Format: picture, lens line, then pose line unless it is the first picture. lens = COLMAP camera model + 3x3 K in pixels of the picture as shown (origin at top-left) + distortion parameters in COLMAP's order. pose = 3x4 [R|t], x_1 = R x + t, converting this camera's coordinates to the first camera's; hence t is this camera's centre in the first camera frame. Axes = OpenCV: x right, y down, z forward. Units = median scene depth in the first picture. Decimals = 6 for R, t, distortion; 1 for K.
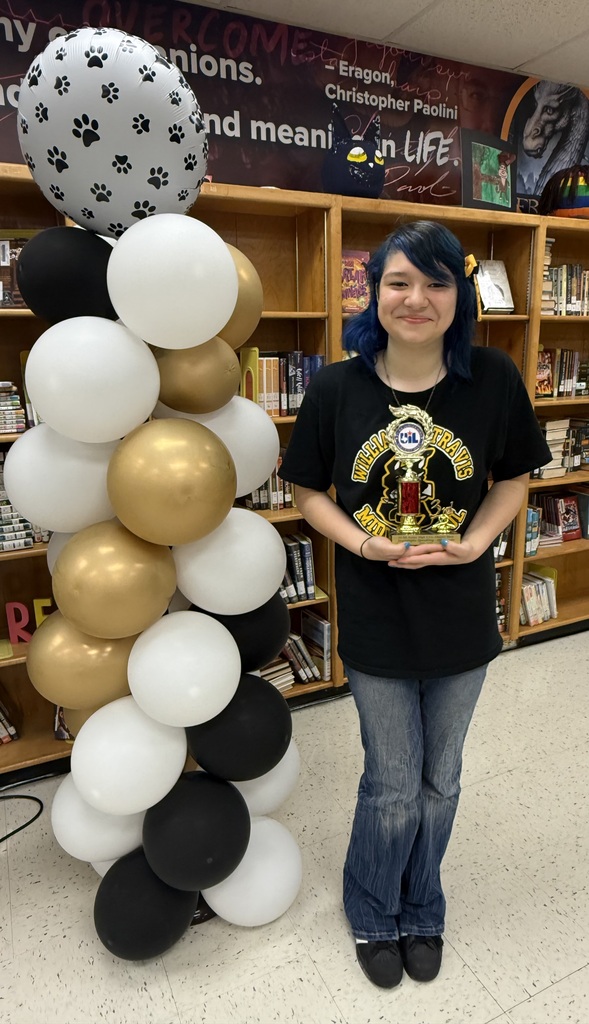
lens RADIAL K [[647.6, 0, 297.0], [0, 647.6, 507.5], [0, 0, 1]] dist [-0.000019, -0.000905]
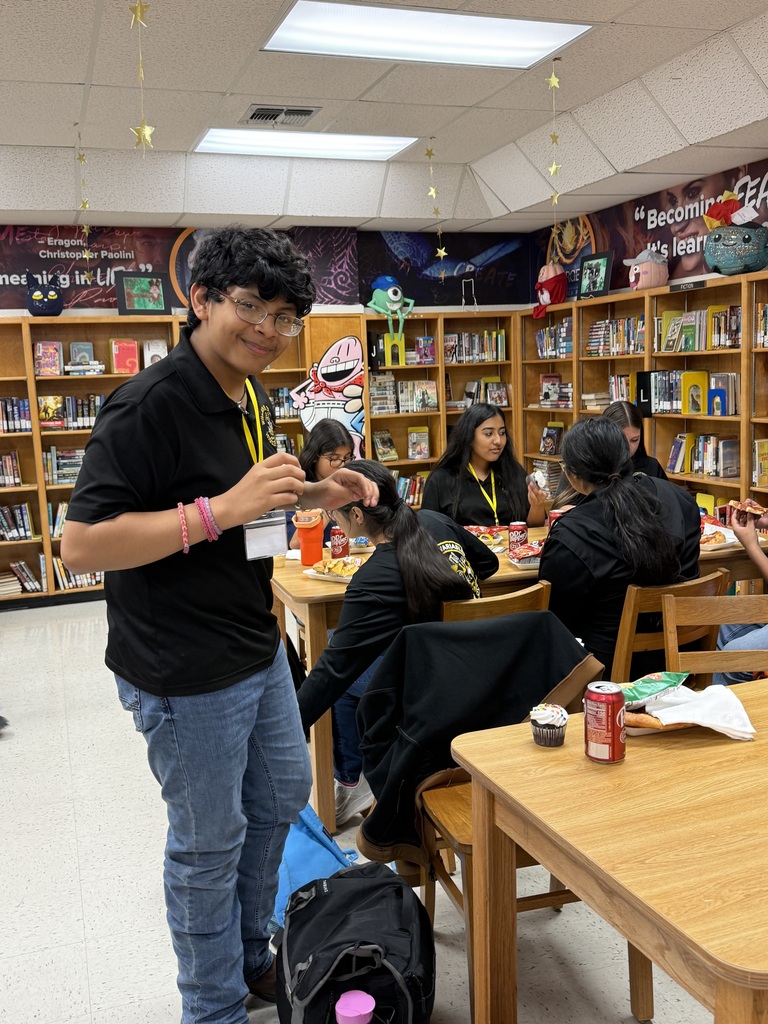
lens RADIAL K [[955.6, 0, 379.1], [0, 955.6, 516.0], [0, 0, 1]] dist [0.003391, 0.000000]
pose [[0.995622, -0.002429, -0.093440, 1.144425], [-0.005191, 0.996683, -0.081216, 0.272077], [0.093327, 0.081345, 0.992307, -1.386148]]
